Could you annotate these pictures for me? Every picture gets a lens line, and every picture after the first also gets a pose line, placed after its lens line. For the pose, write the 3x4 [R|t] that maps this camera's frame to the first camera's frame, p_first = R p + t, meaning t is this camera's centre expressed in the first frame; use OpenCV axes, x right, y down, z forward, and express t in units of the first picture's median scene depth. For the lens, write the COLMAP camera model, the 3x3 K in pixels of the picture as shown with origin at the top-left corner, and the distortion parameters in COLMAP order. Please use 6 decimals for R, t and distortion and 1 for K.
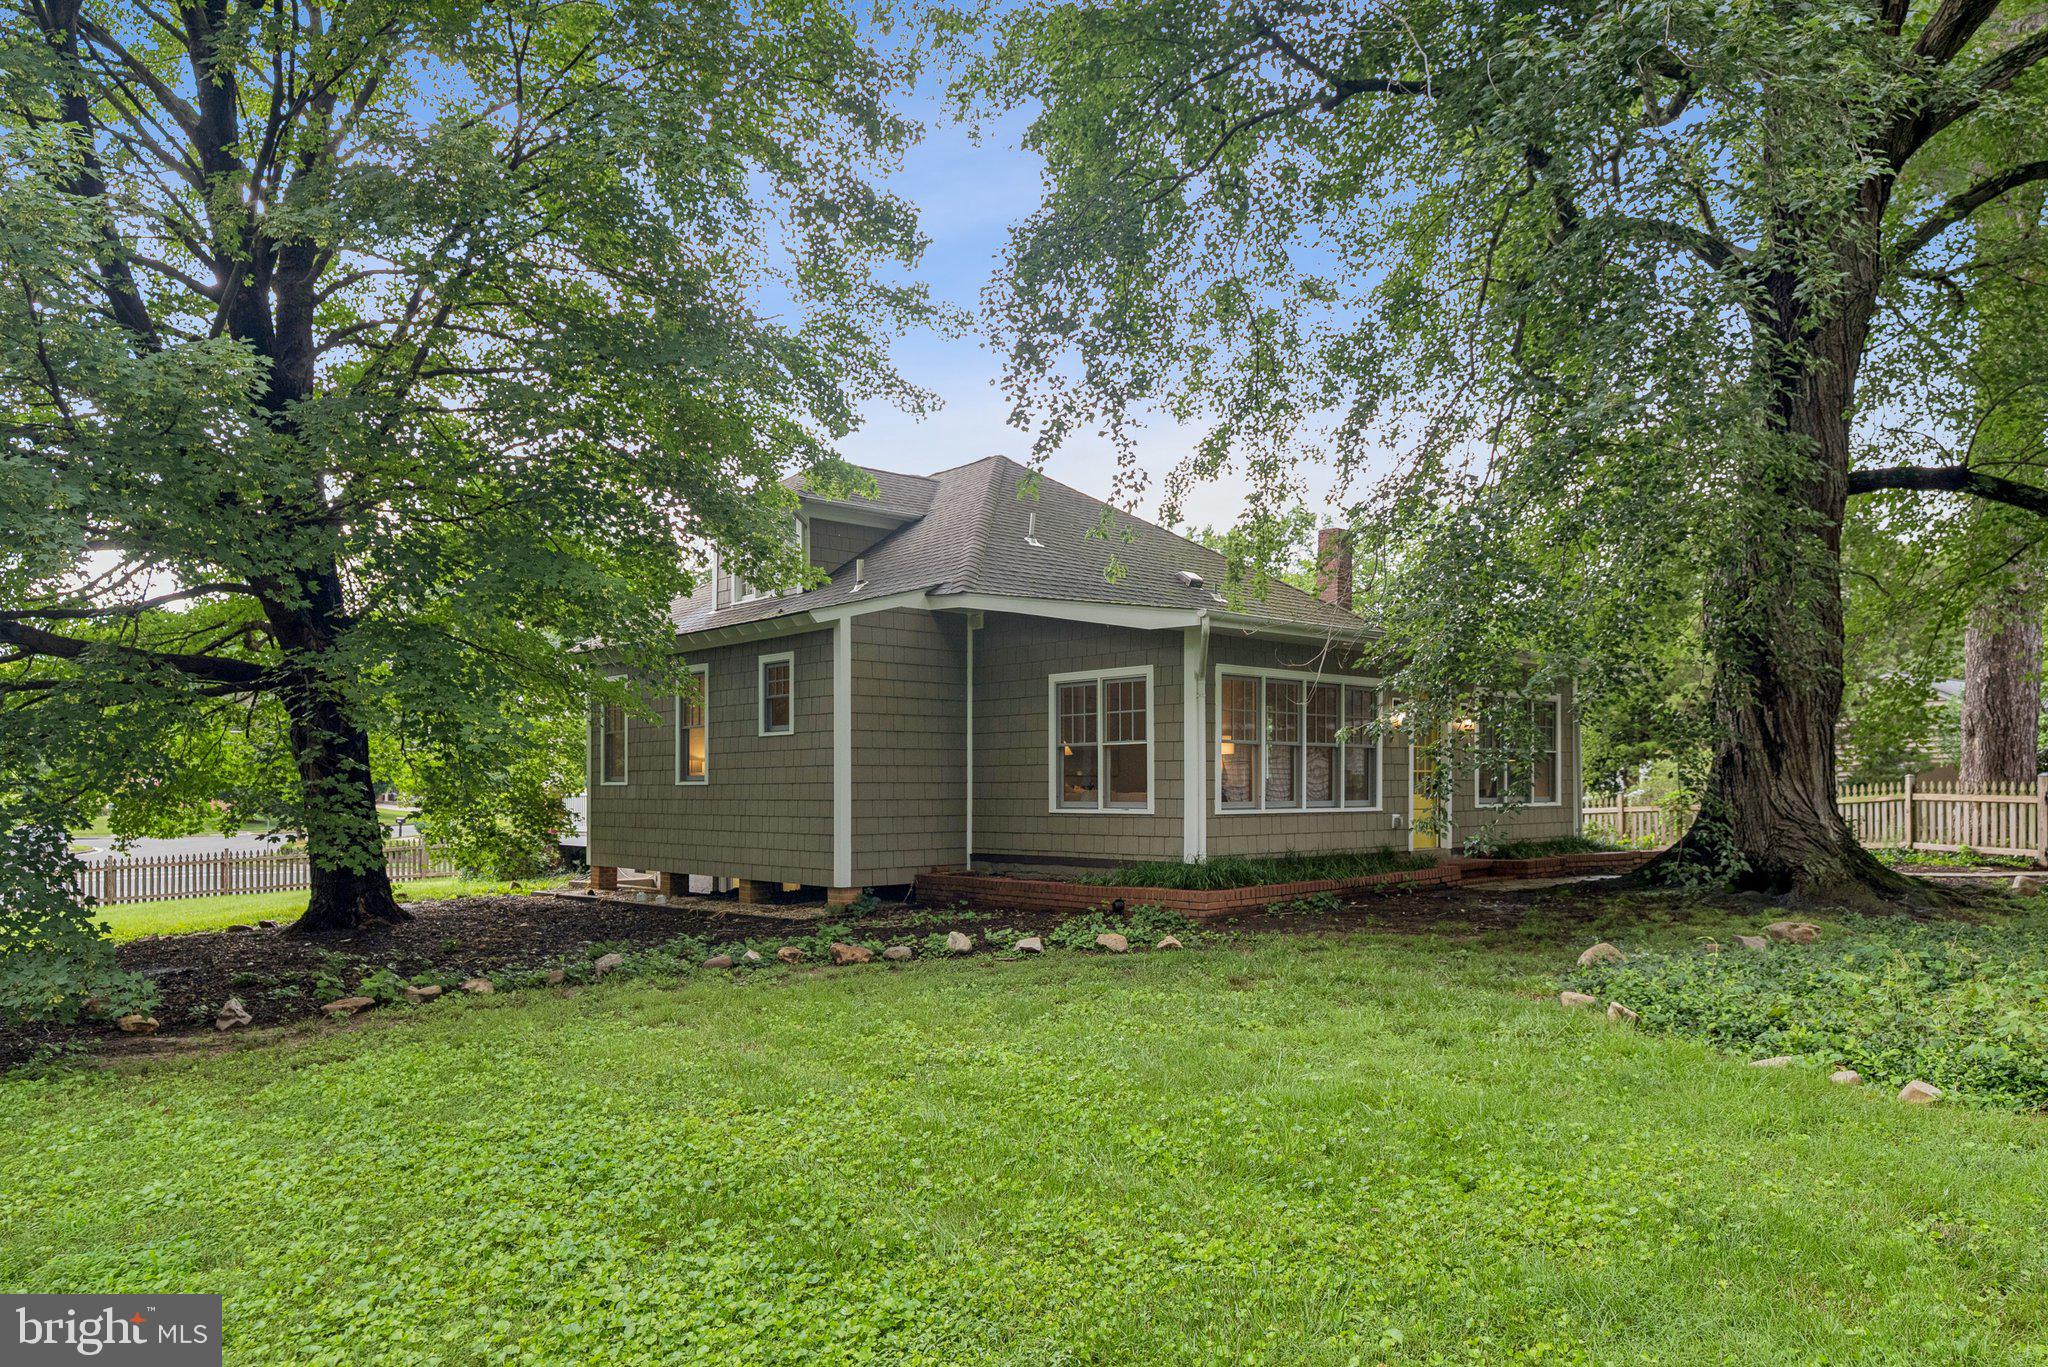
lens RADIAL K [[1369.5, 0, 1024.2], [0, 1369.5, 772.9], [0, 0, 1]] dist [0.003642, 0.003193]
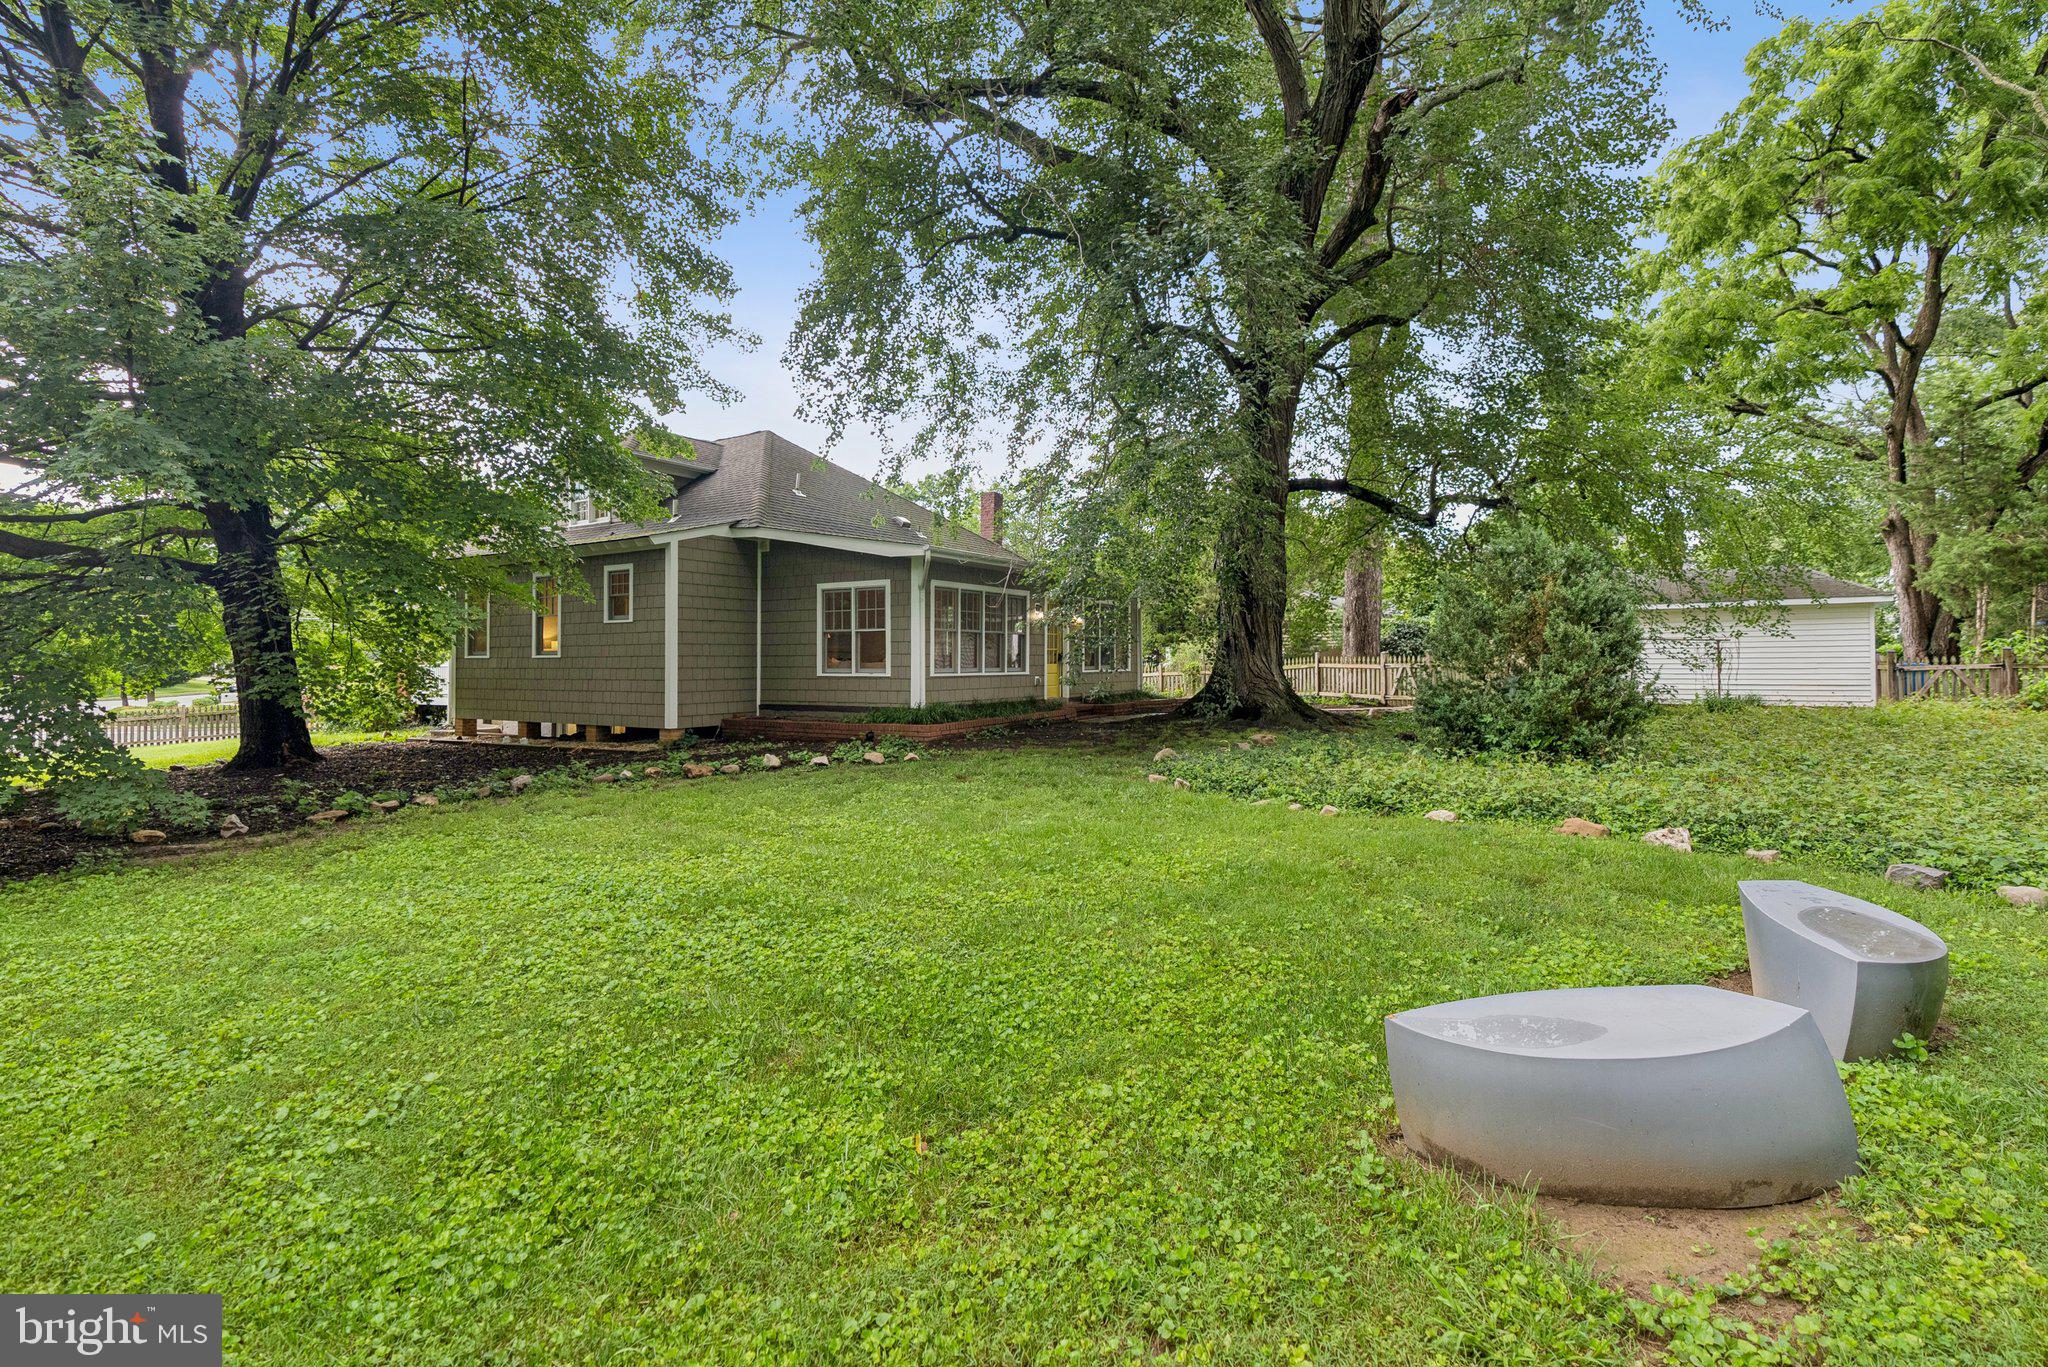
lens RADIAL K [[990.8, 0, 1023.6], [0, 990.8, 643.6], [0, 0, 1]] dist [0.000516, 0.000581]
pose [[0.958420, 0.005207, 0.285314, -0.076699], [-0.002900, 0.999960, -0.008506, 0.002130], [-0.285347, 0.007325, 0.958396, -0.105283]]
